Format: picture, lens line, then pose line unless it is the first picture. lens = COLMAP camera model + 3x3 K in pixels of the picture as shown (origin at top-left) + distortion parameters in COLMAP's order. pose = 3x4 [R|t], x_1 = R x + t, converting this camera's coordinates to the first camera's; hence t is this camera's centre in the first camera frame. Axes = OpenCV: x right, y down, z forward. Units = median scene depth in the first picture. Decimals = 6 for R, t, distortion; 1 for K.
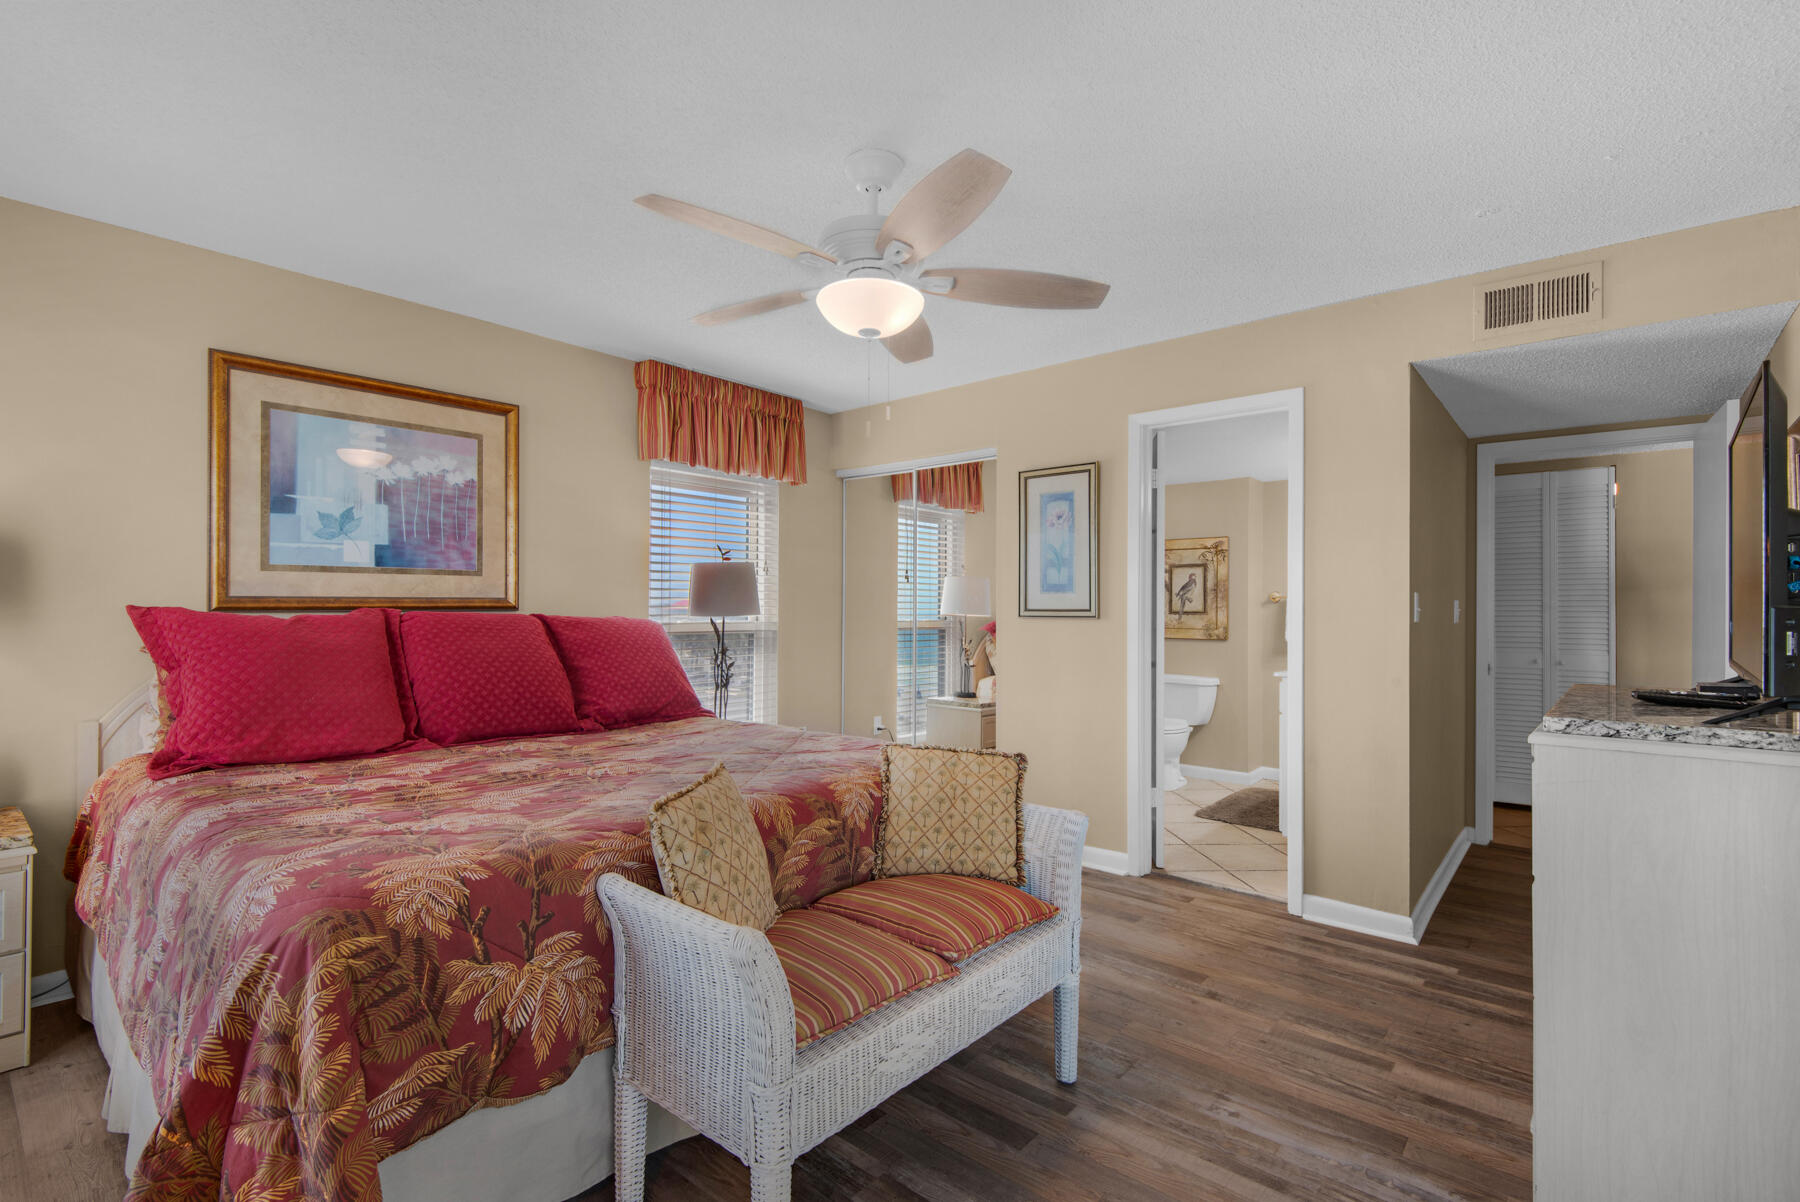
lens RADIAL K [[812.6, 0, 897.1], [0, 812.6, 606.9], [0, 0, 1]] dist [0.027125, -0.008213]
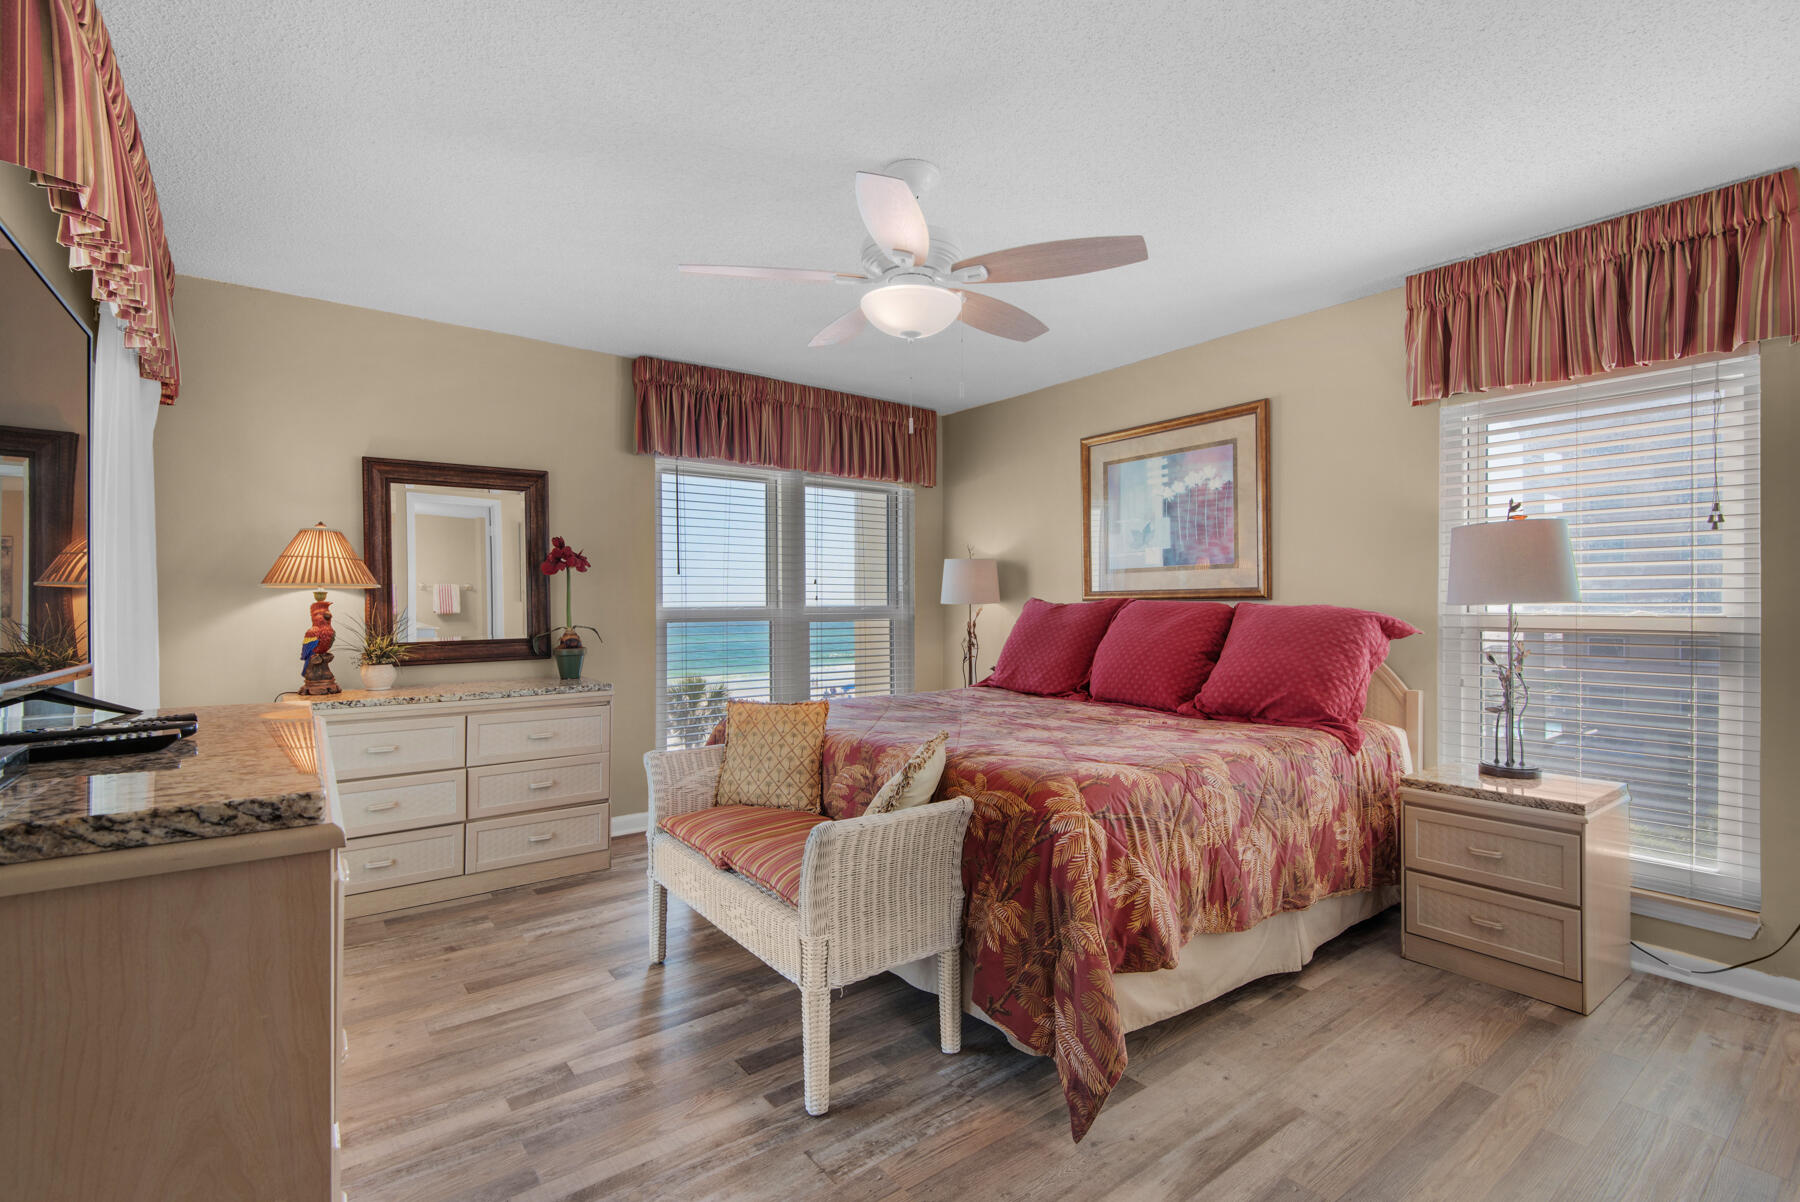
lens RADIAL K [[812.6, 0, 884.2], [0, 812.6, 604.1], [0, 0, 1]] dist [0.027125, -0.008213]
pose [[-0.203060, -0.001301, -0.979165, 0.688129], [0.003415, 0.999992, -0.002037, 0.011709], [0.979160, -0.003757, -0.203054, 0.801969]]
